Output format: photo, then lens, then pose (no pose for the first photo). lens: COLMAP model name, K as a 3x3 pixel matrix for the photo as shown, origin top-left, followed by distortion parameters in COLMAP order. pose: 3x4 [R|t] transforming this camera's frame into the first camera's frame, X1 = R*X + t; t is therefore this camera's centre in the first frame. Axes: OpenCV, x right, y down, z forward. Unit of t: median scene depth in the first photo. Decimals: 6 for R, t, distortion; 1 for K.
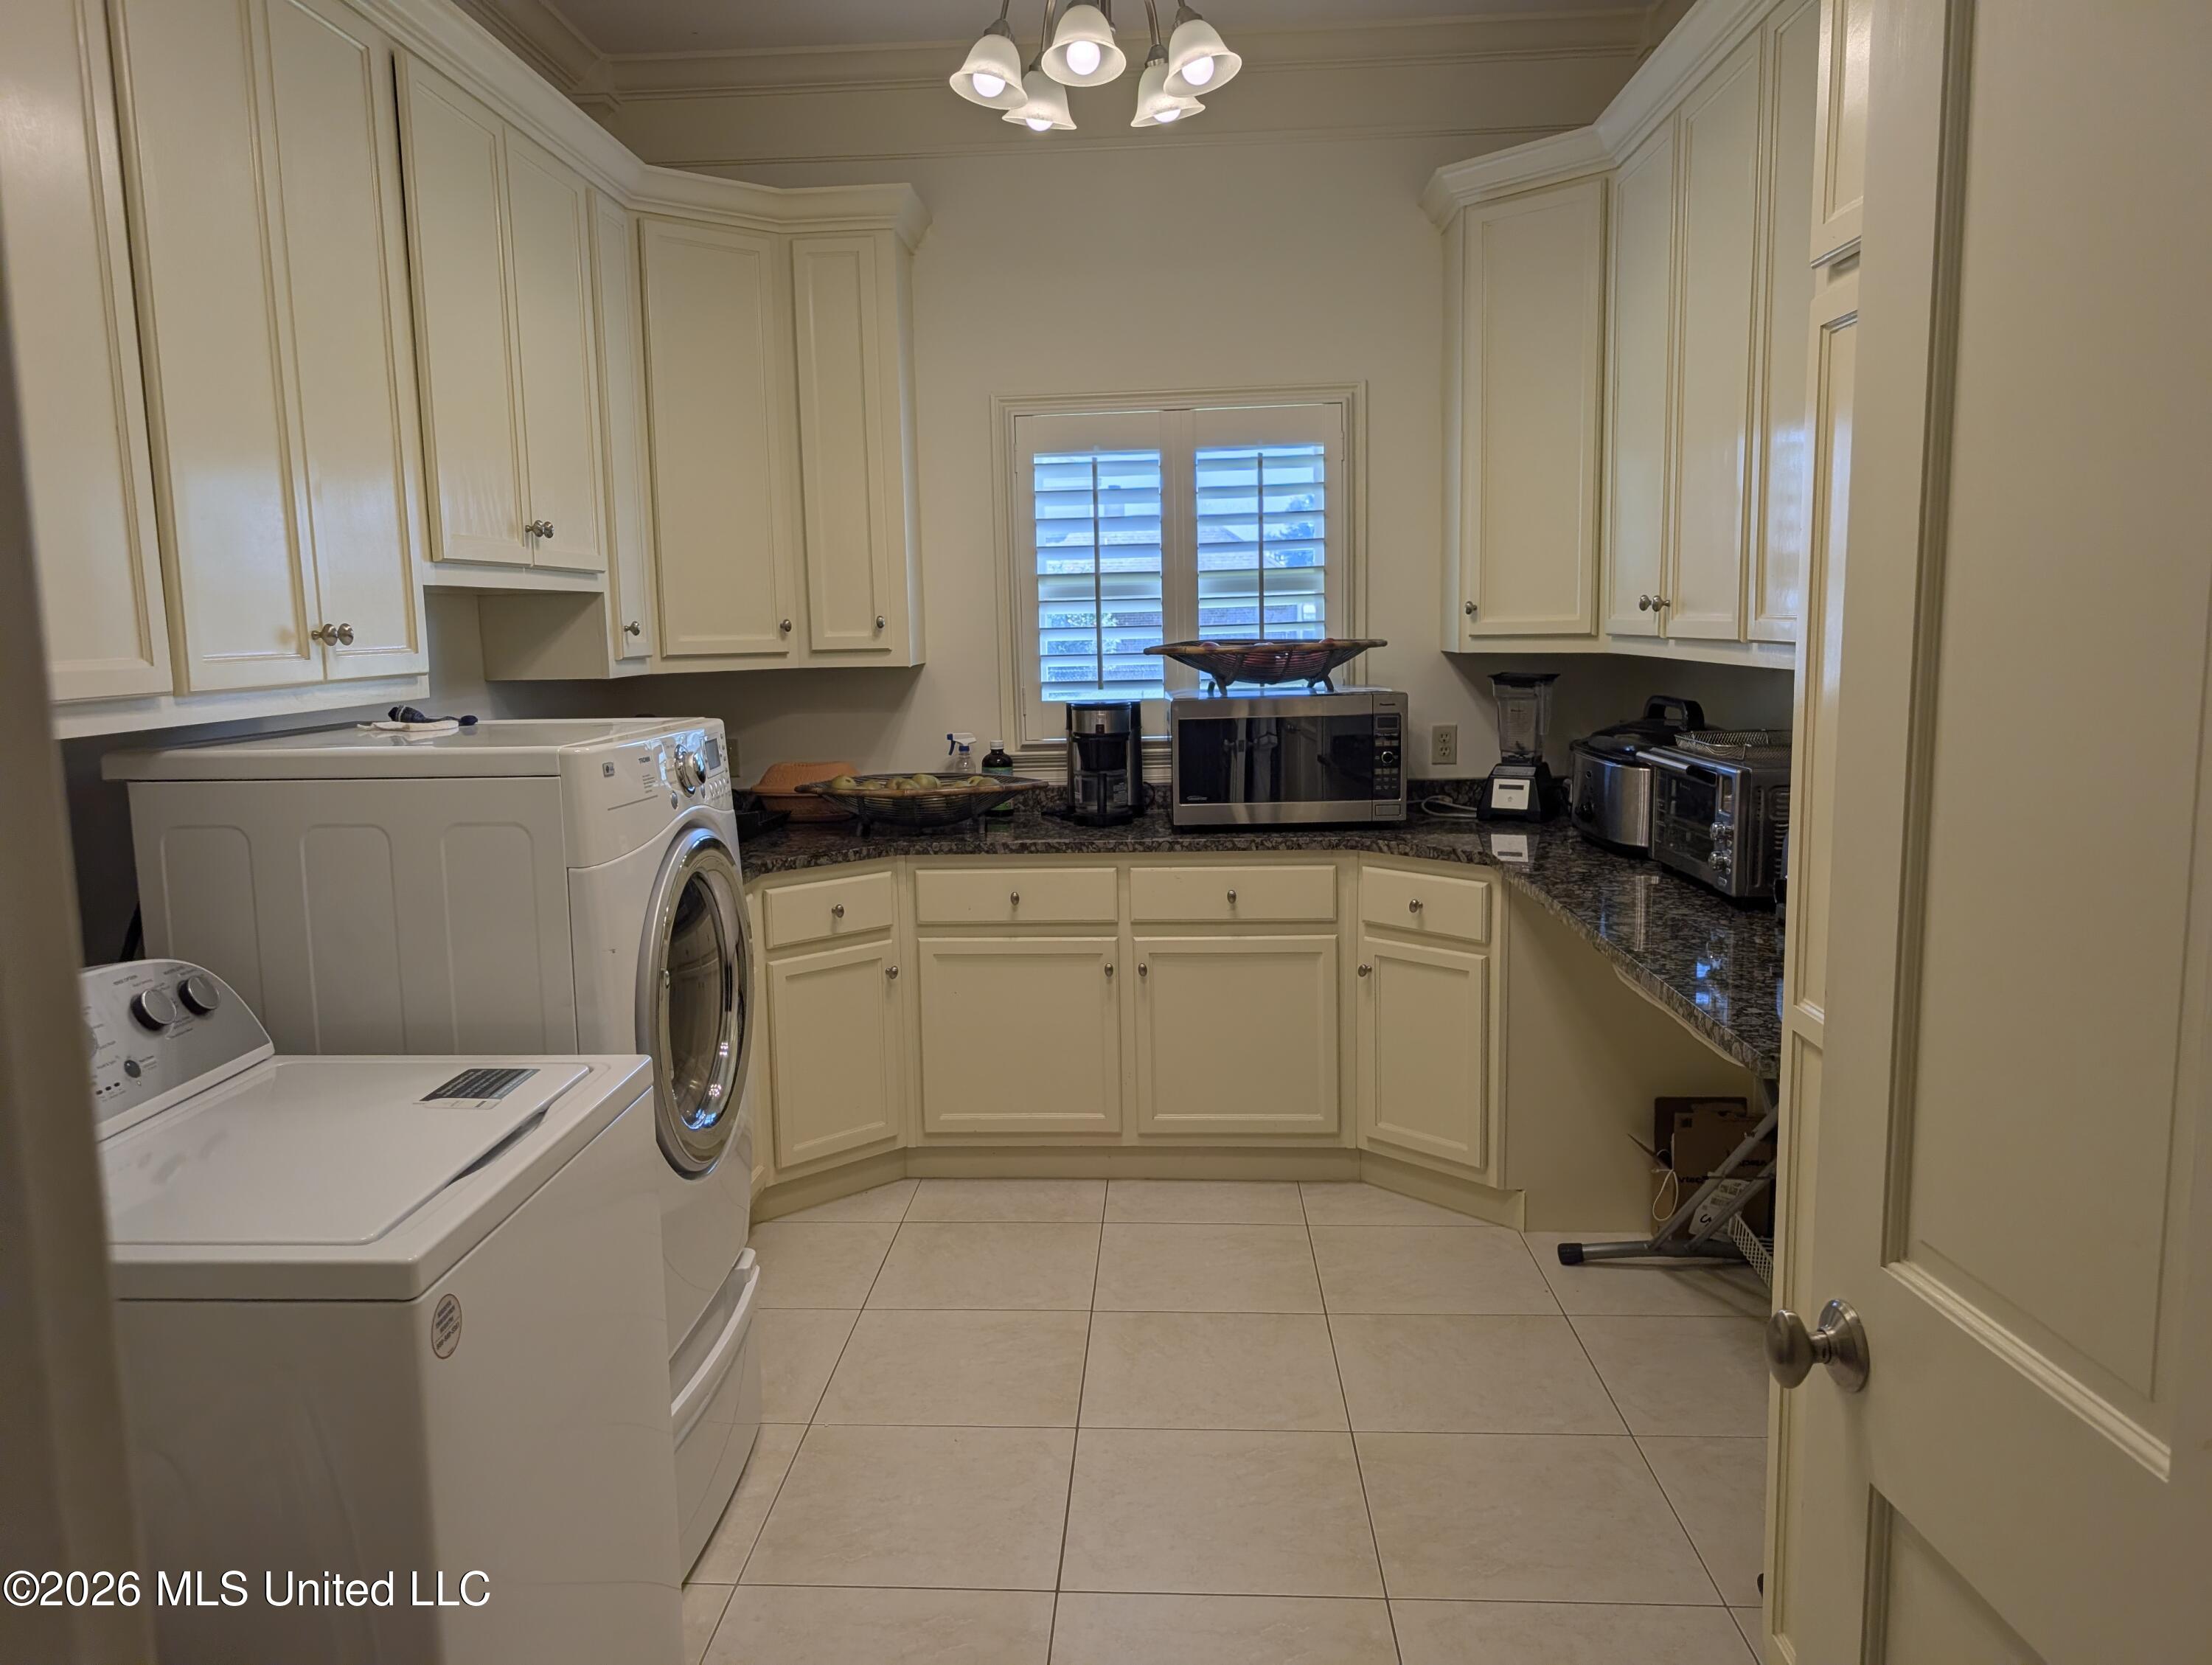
lens RADIAL K [[1569.2, 0, 1108.6], [0, 1569.2, 832.5], [0, 0, 1]] dist [0.001454, 0.001139]
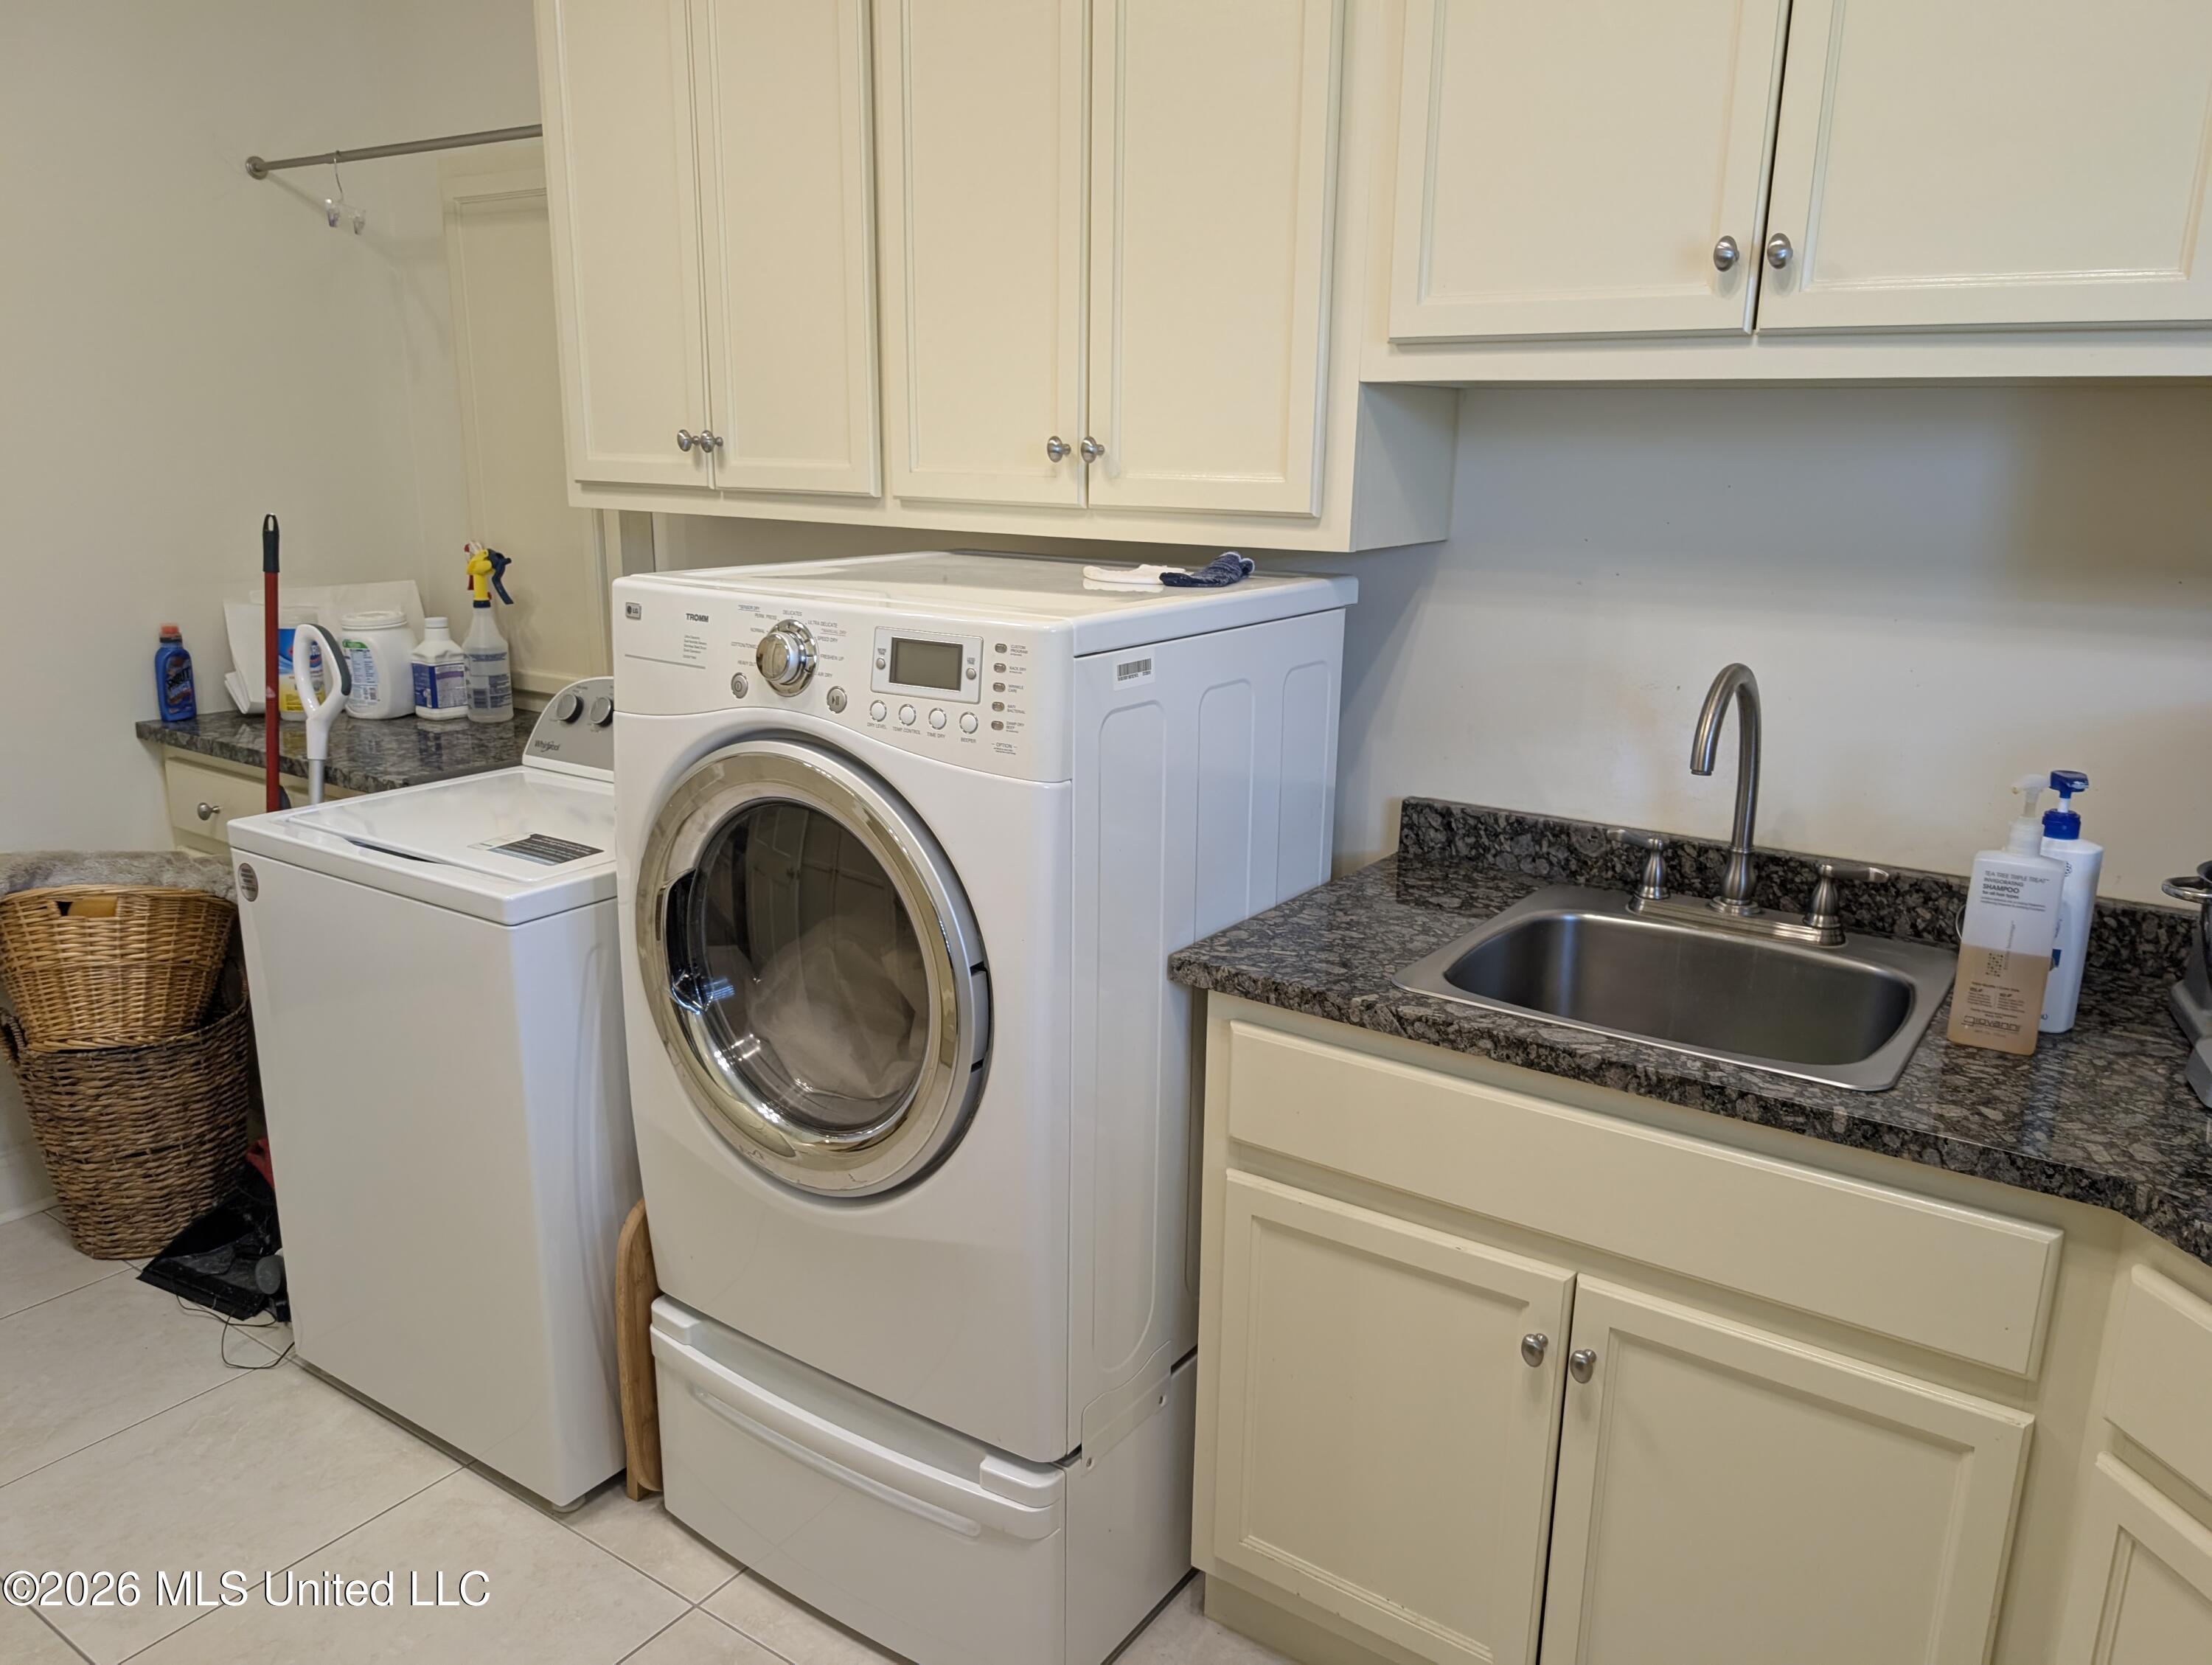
lens RADIAL K [[1569.2, 0, 1106.0], [0, 1569.2, 841.9], [0, 0, 1]] dist [0.001454, 0.001139]
pose [[-0.543201, 0.212477, -0.812272, 0.241321], [-0.115578, 0.939315, 0.323001, -0.206548], [0.831609, 0.269336, -0.485679, 1.505368]]
